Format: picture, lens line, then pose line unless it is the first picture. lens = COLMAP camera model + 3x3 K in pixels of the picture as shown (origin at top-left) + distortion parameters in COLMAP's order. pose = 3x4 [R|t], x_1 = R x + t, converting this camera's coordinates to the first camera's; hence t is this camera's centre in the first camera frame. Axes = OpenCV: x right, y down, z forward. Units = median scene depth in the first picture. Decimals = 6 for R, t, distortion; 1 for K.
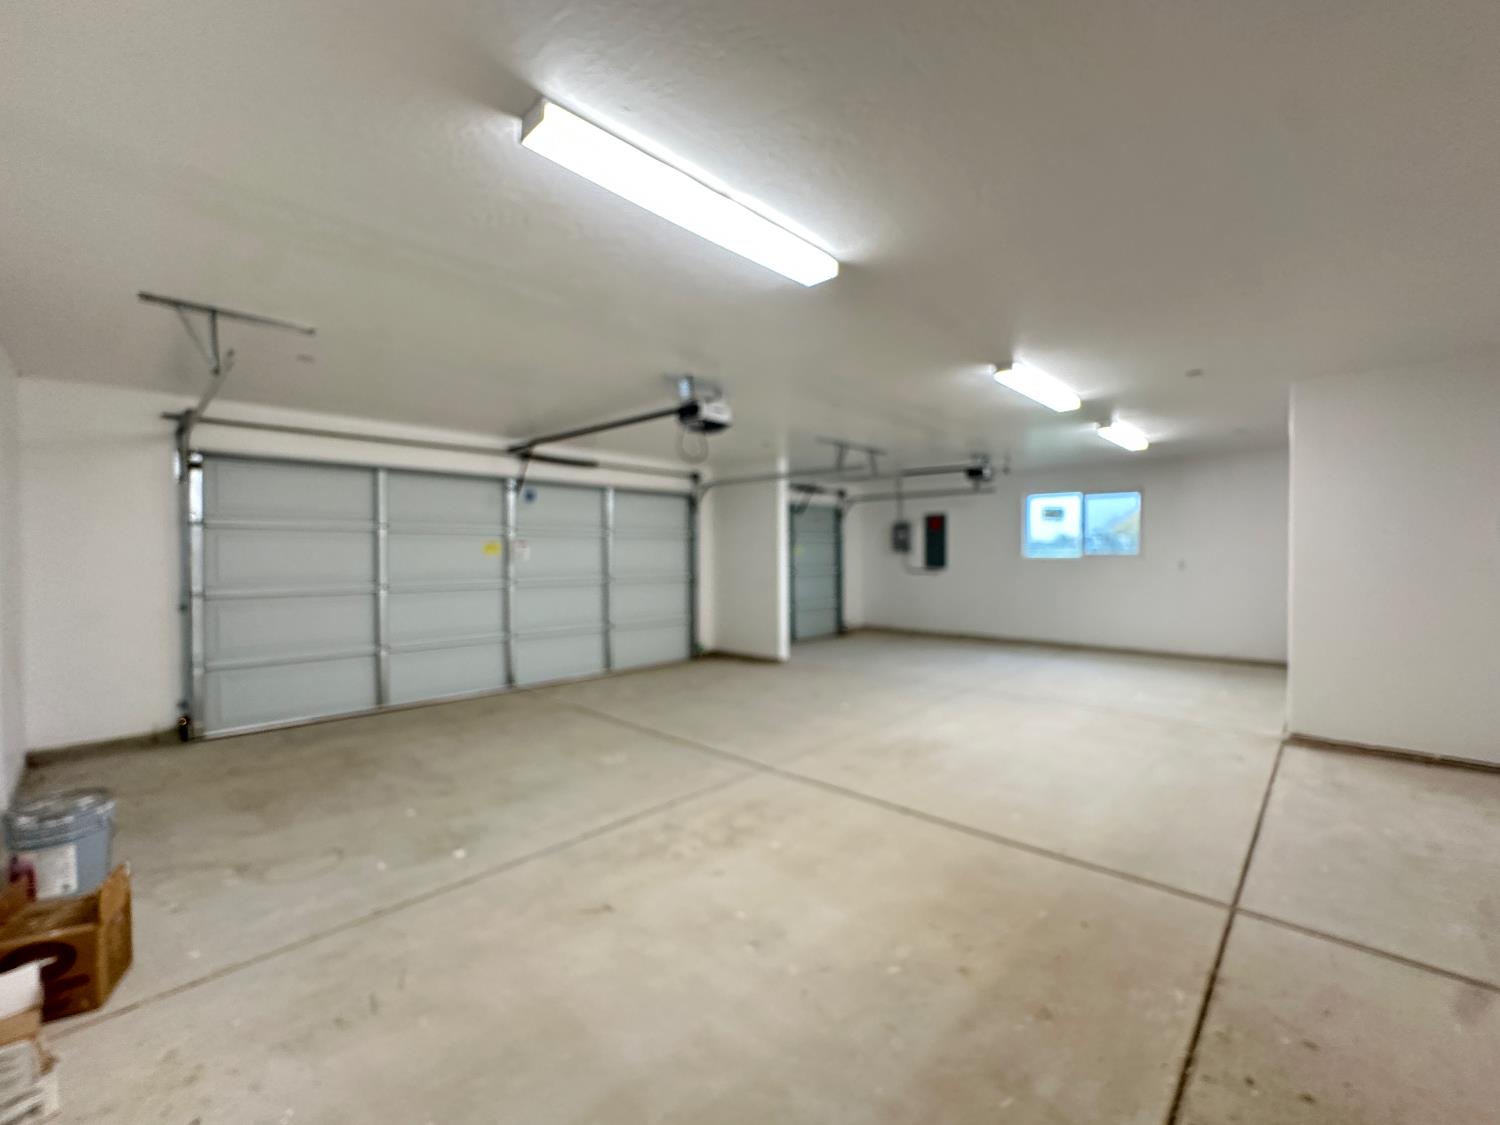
lens RADIAL K [[608.5, 0, 754.4], [0, 608.5, 557.7], [0, 0, 1]] dist [-0.011061, 0.001190]
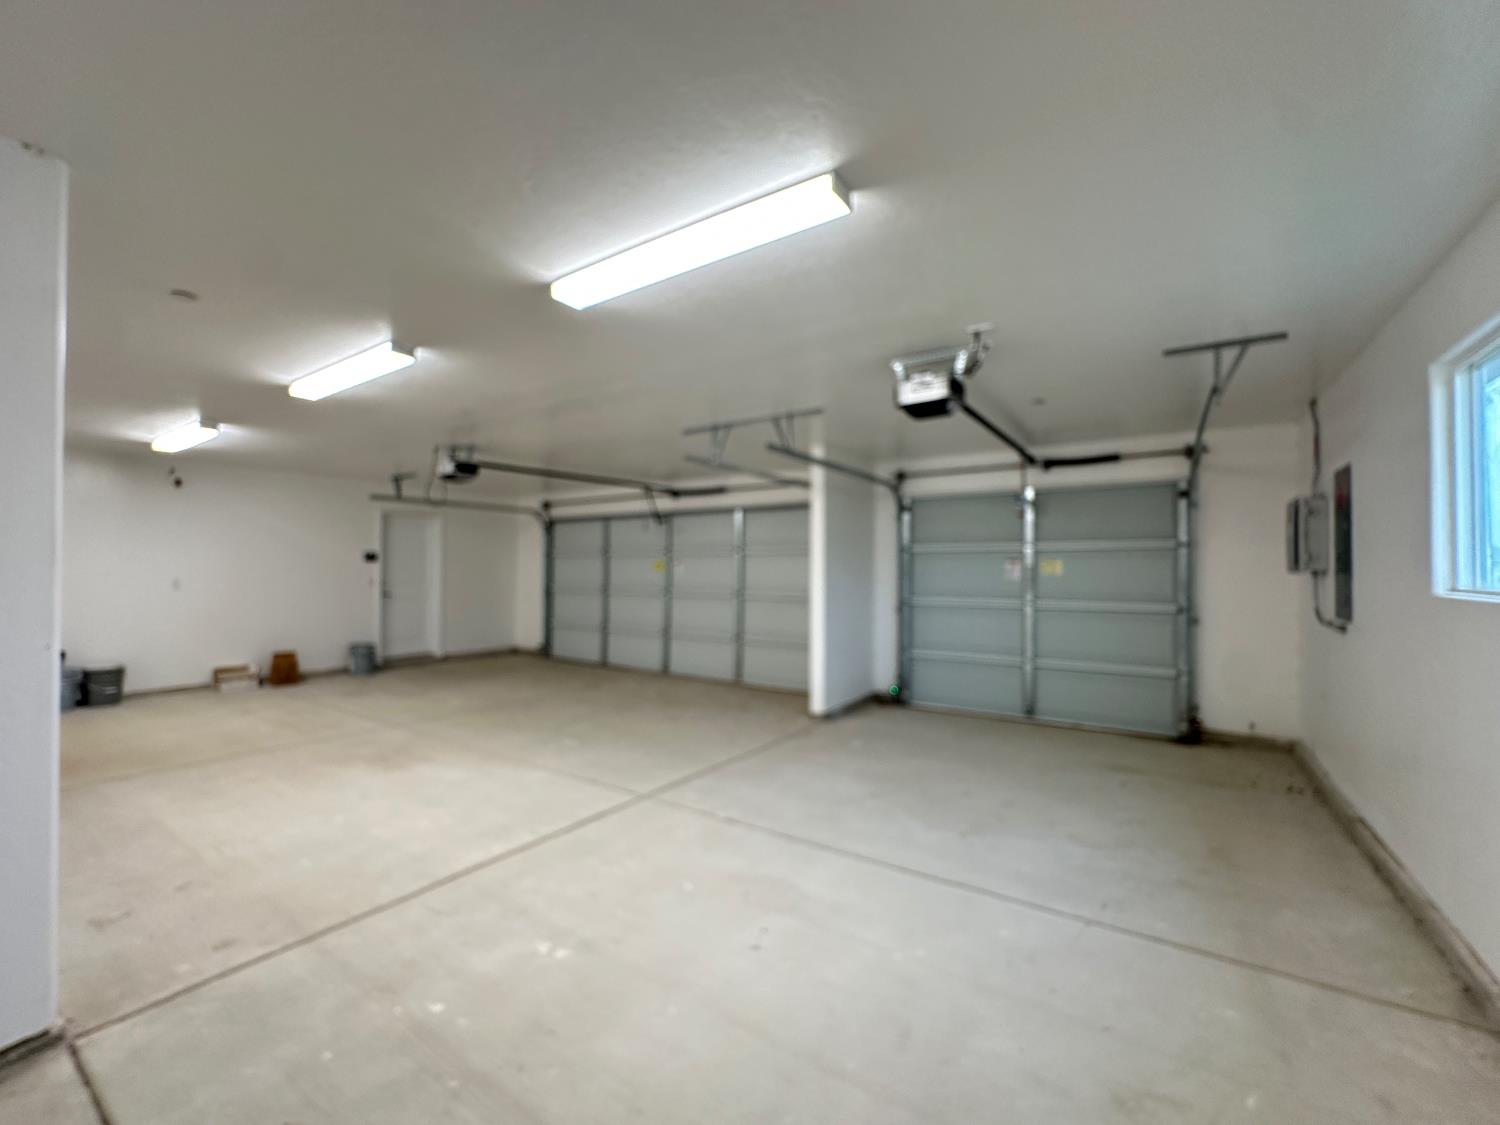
lens RADIAL K [[608.5, 0, 767.6], [0, 608.5, 595.1], [0, 0, 1]] dist [-0.011061, 0.001190]
pose [[0.176847, 0.040865, -0.983390, 0.756317], [-0.013858, 0.999142, 0.039027, -0.005753], [0.984141, 0.006726, 0.177262, 0.797993]]
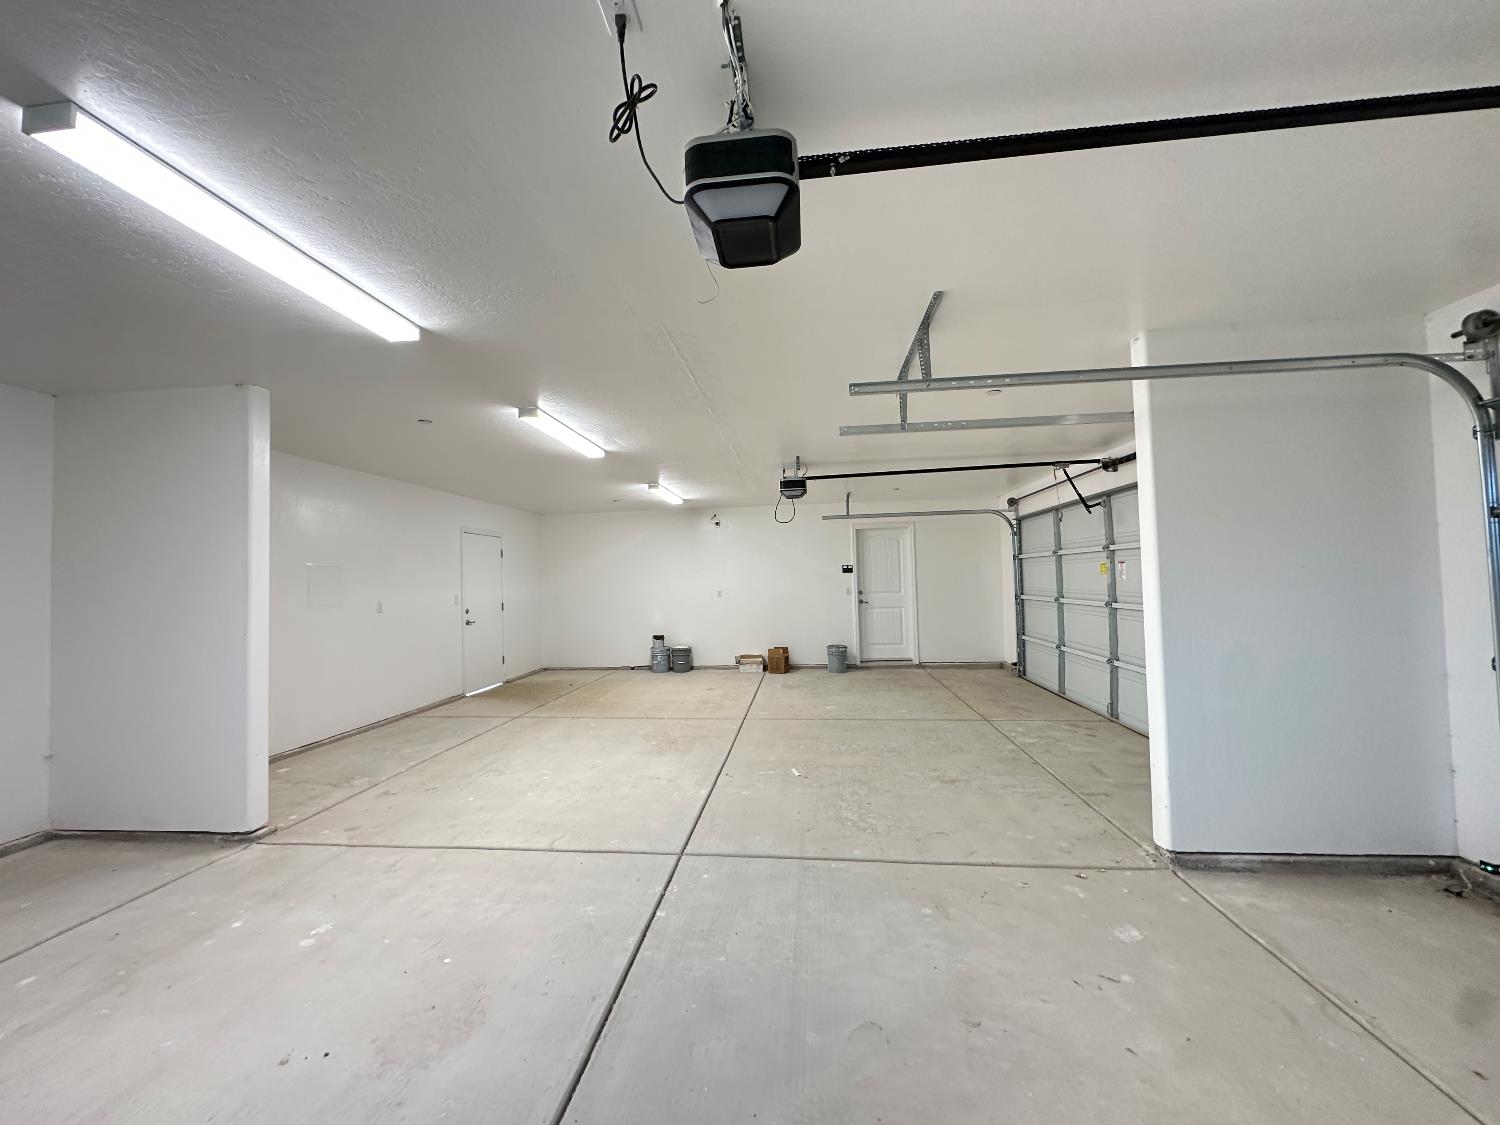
lens RADIAL K [[608.5, 0, 756.3], [0, 608.5, 562.7], [0, 0, 1]] dist [-0.011061, 0.001190]
pose [[-0.786445, -0.001998, -0.617657, 0.484169], [0.015425, 0.999619, -0.022875, -0.008833], [0.617468, -0.027517, -0.786115, 1.135484]]
